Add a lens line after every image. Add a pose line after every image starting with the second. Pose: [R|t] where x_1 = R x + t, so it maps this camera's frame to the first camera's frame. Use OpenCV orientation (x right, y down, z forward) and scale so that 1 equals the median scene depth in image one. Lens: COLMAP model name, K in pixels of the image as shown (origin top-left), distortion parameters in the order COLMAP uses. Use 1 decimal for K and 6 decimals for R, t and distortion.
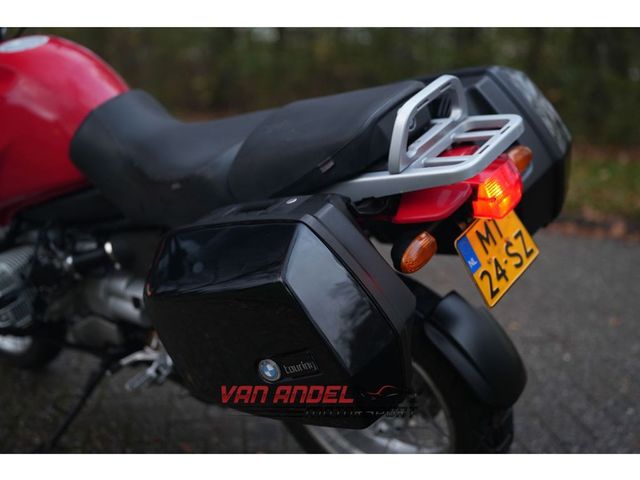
lens RADIAL K [[915.2, 0, 335.0], [0, 915.2, 240.7], [0, 0, 1]] dist [0.009241, 0.046583]
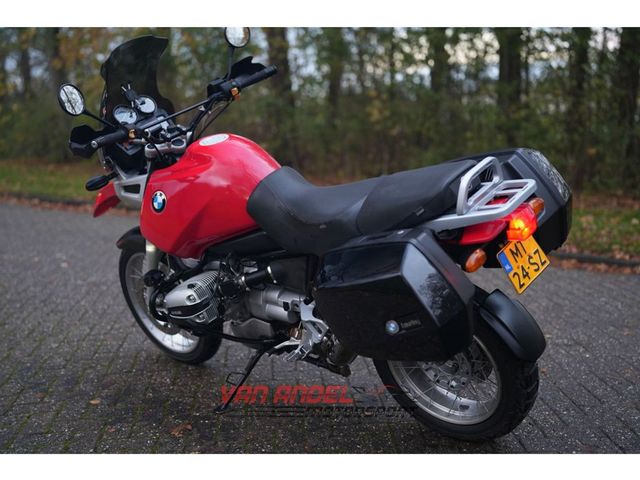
lens RADIAL K [[915.2, 0, 335.0], [0, 915.2, 240.7], [0, 0, 1]] dist [0.009241, 0.046583]
pose [[0.998472, -0.017051, -0.052557, -0.074691], [0.013811, 0.998017, -0.061415, 0.071333], [0.053500, 0.060595, 0.996728, -0.670628]]
